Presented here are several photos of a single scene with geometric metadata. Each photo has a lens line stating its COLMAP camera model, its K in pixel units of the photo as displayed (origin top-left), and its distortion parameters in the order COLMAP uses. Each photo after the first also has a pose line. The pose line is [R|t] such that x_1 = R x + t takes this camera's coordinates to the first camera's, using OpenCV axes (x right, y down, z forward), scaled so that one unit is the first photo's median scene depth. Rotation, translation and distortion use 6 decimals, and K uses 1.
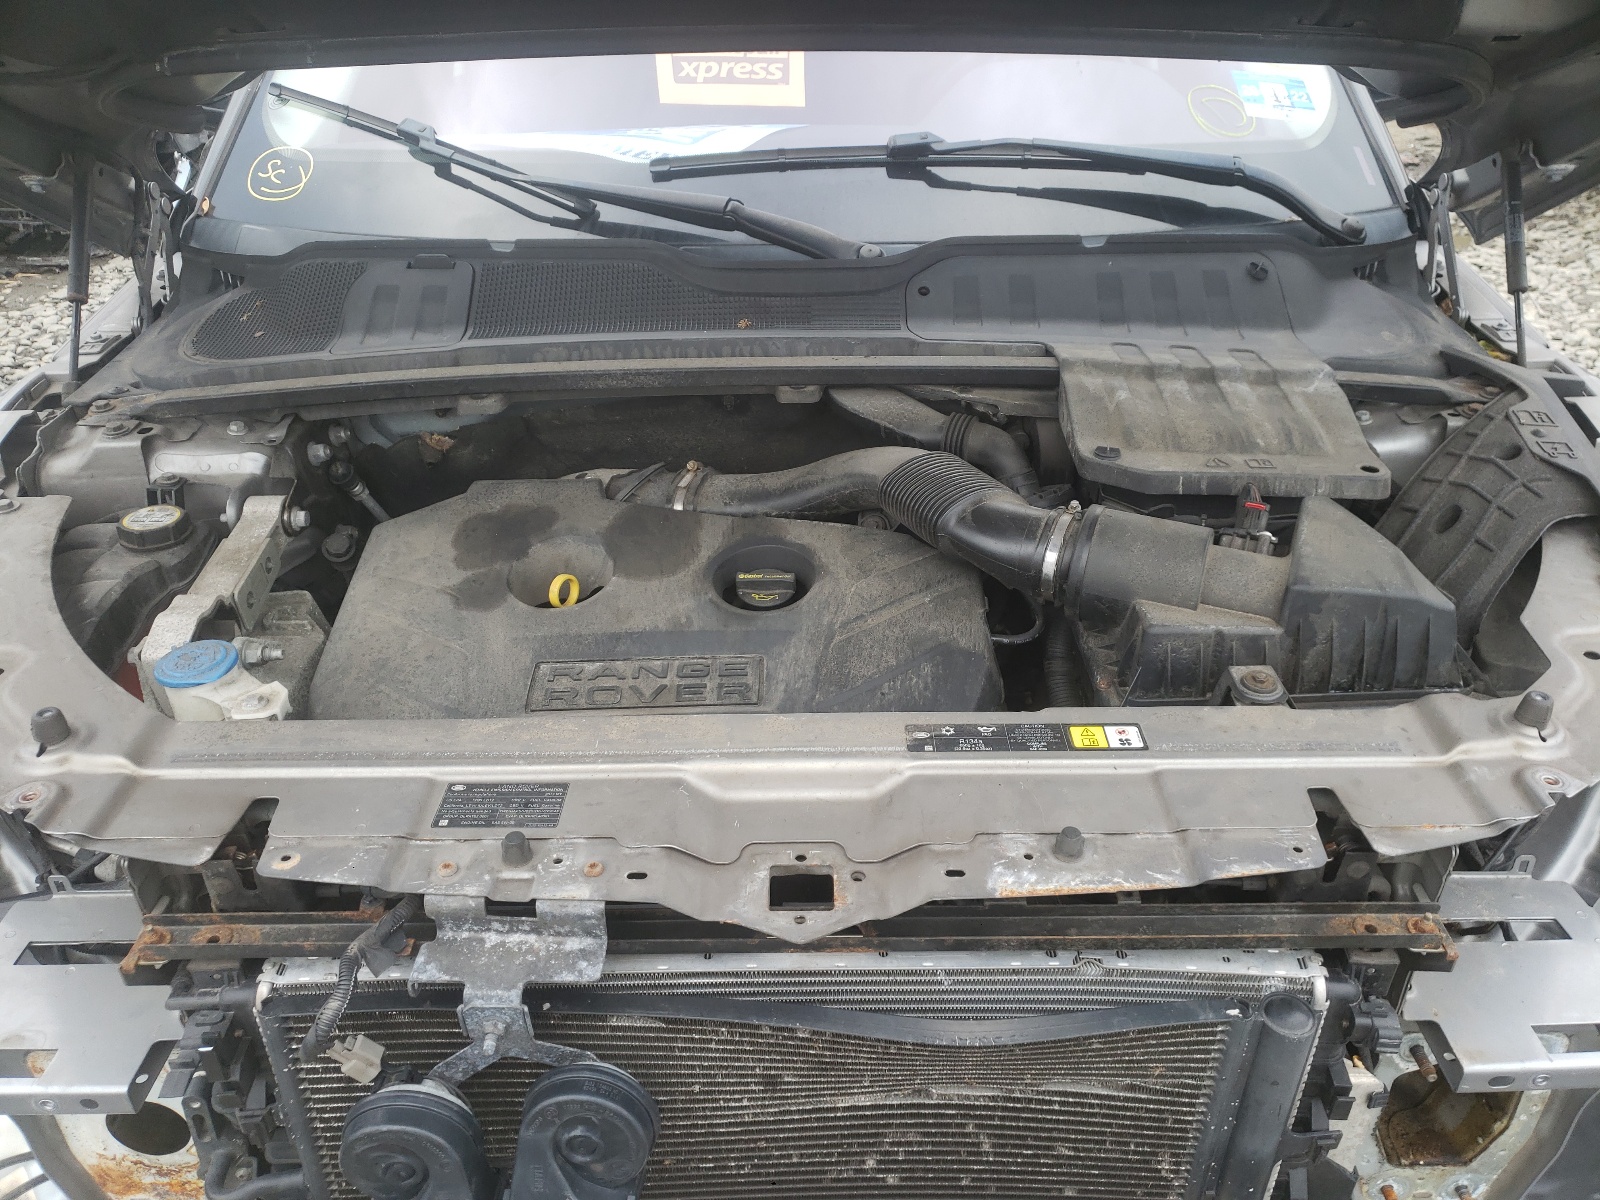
lens RADIAL K [[1216.8, 0, 804.1], [0, 1216.8, 596.6], [0, 0, 1]] dist [0.025832, -0.022584]
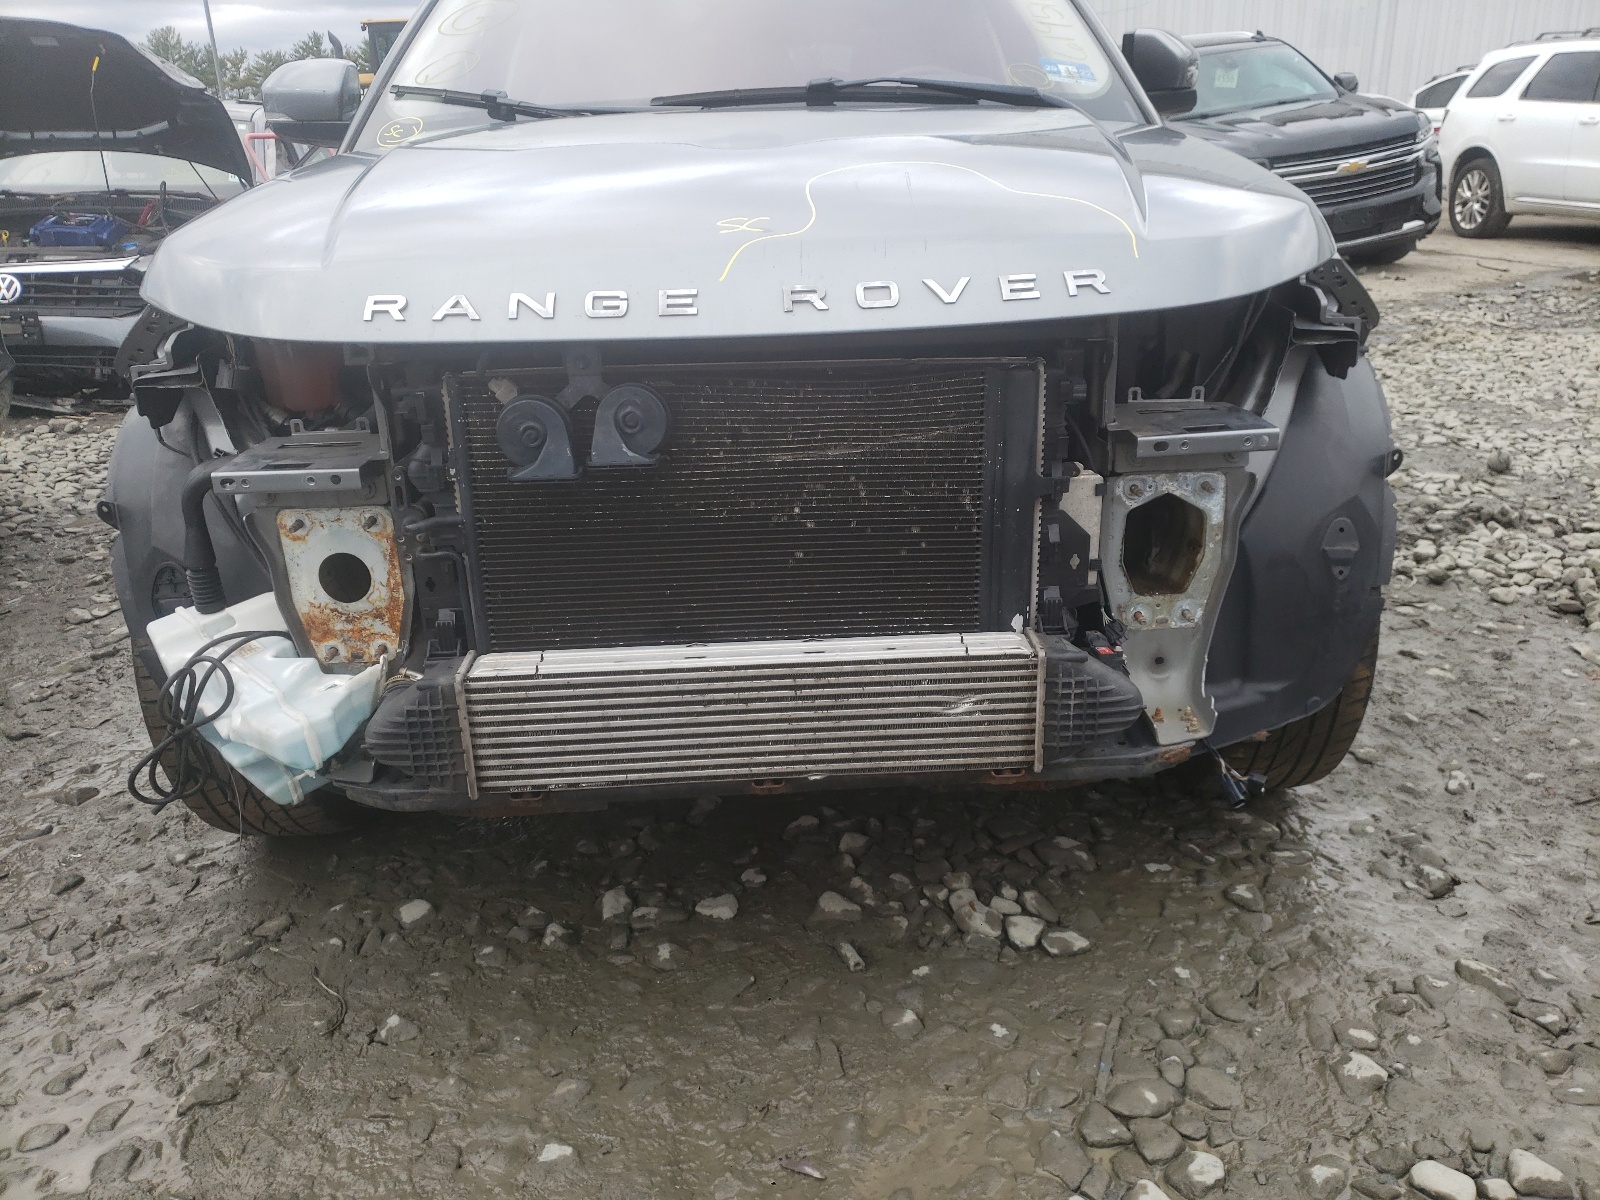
lens RADIAL K [[1216.8, 0, 796.5], [0, 1216.8, 612.1], [0, 0, 1]] dist [0.025832, -0.022584]
pose [[0.999534, -0.028741, 0.010288, 0.028881], [0.030133, 0.982900, -0.181657, 0.787812], [-0.004891, 0.181882, 0.983308, -0.545887]]
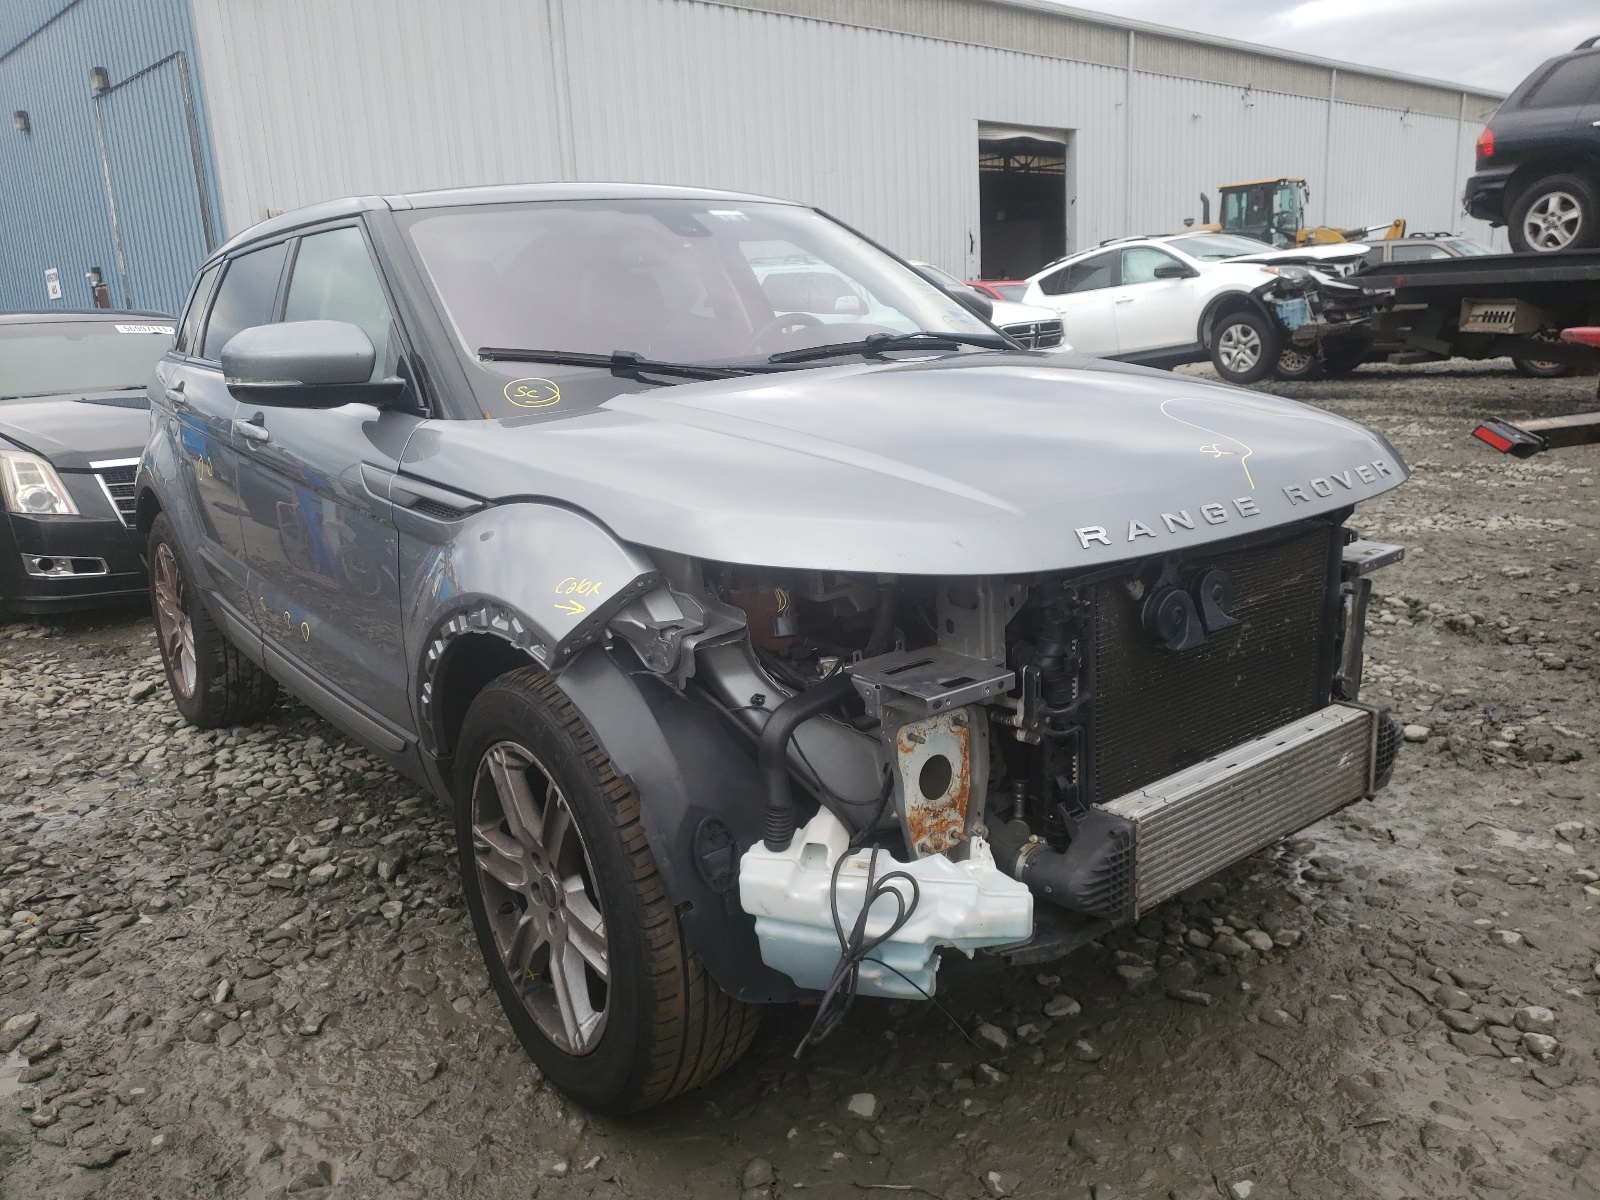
lens RADIAL K [[1216.8, 0, 789.1], [0, 1216.8, 601.4], [0, 0, 1]] dist [0.025832, -0.022584]
pose [[0.810546, -0.173873, 0.559271, -1.676089], [0.346654, 0.912109, -0.218835, 0.519786], [-0.472066, 0.371249, 0.799580, -0.423278]]
